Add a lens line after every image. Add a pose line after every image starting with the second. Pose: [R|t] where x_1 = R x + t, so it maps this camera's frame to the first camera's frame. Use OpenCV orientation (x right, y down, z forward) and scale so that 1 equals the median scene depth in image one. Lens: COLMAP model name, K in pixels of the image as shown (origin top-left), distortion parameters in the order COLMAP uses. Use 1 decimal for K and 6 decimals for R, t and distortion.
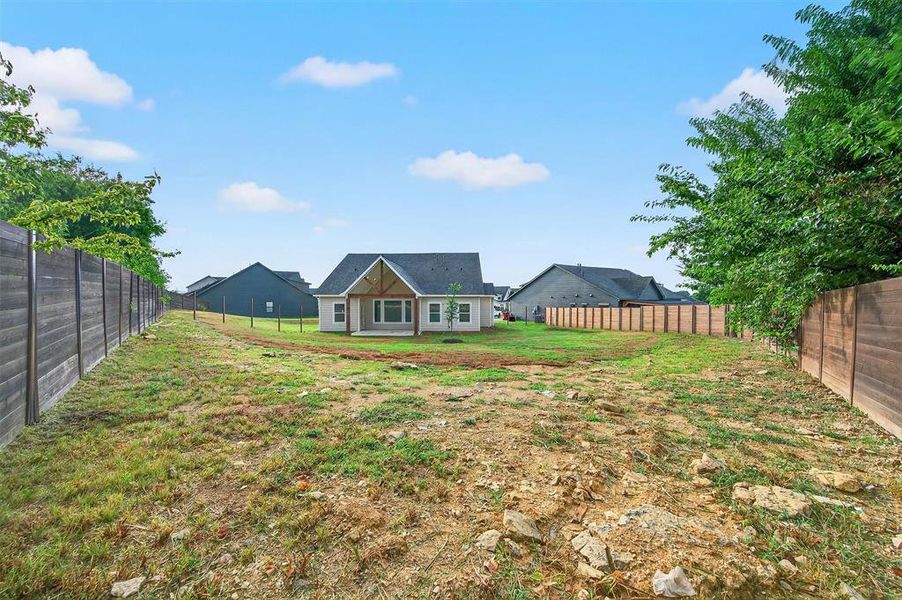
lens RADIAL K [[351.0, 0, 451.9], [0, 351.0, 299.0], [0, 0, 1]] dist [-0.000455, -0.000519]
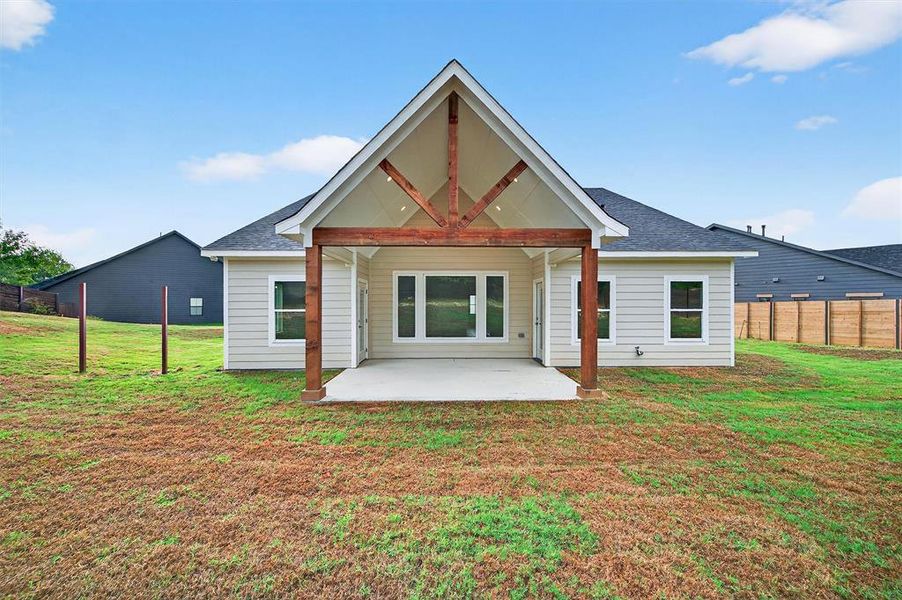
lens RADIAL K [[351.0, 0, 451.9], [0, 351.0, 299.0], [0, 0, 1]] dist [-0.000455, -0.000519]
pose [[0.999183, 0.000506, 0.040400, -0.180469], [0.000140, 0.999872, -0.015976, 0.033297], [-0.040403, 0.015968, 0.999056, 0.653083]]
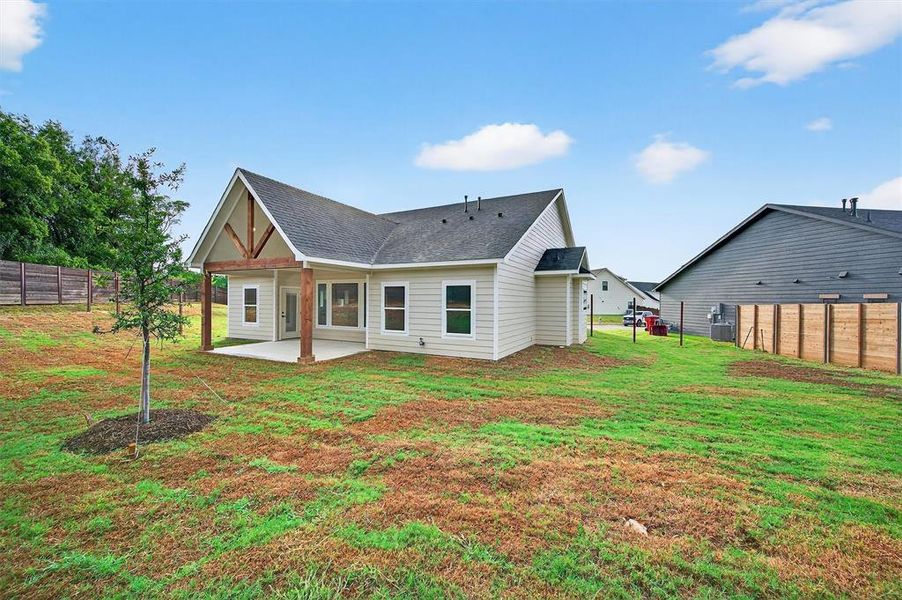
lens RADIAL K [[351.0, 0, 451.9], [0, 351.0, 299.0], [0, 0, 1]] dist [-0.000455, -0.000519]
pose [[0.899114, 0.005037, -0.437686, 0.184924], [-0.009869, 0.999913, -0.008765, 0.030263], [0.437604, 0.012201, 0.899085, 0.622576]]
